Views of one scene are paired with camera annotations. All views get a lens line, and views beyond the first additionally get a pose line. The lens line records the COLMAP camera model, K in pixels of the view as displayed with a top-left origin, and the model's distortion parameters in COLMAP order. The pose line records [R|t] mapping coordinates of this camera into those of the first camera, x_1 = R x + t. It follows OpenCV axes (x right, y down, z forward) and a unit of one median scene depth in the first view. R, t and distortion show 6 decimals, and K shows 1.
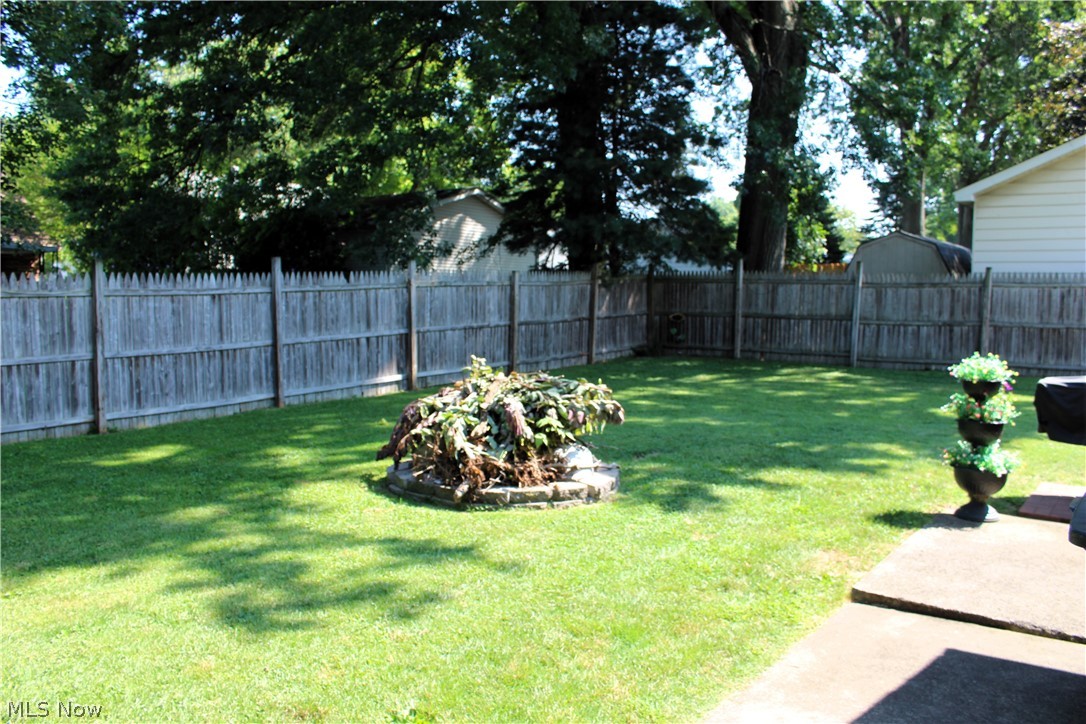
lens RADIAL K [[889.3, 0, 543.0], [0, 889.3, 362.0], [0, 0, 1]] dist [-0.103219, 0.007607]
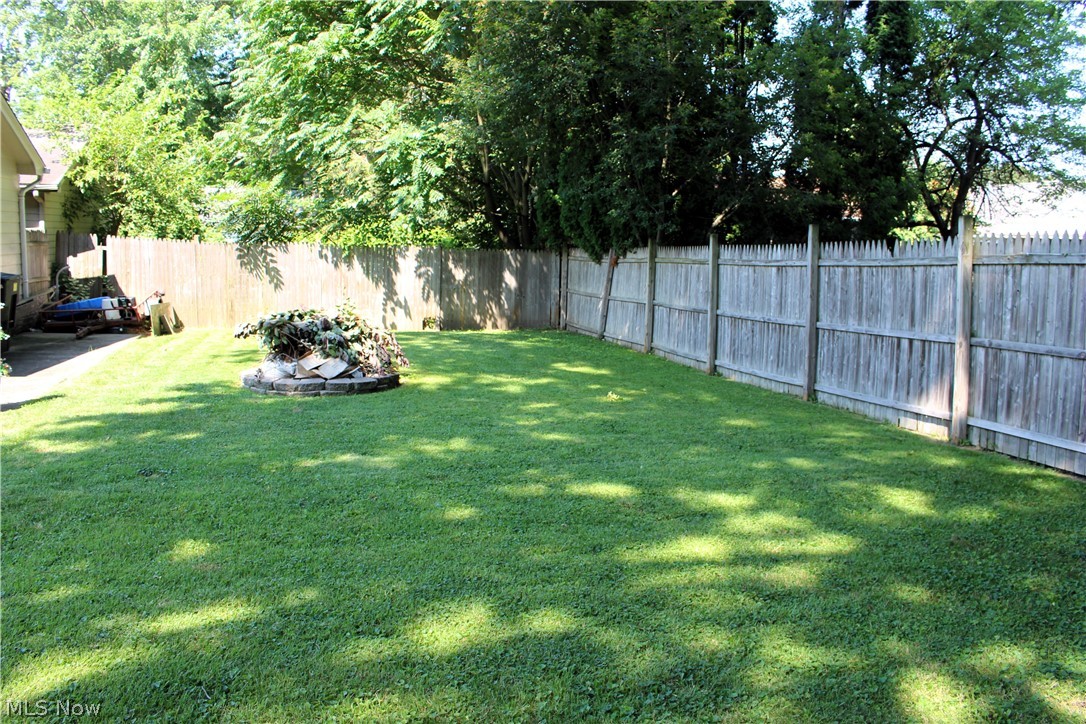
lens RADIAL K [[889.3, 0, 543.0], [0, 889.3, 362.0], [0, 0, 1]] dist [-0.103219, 0.007607]
pose [[-0.638230, 0.081169, -0.765555, 0.510385], [-0.080253, 0.981993, 0.171023, -0.107634], [0.765651, 0.170590, -0.620224, 1.284650]]
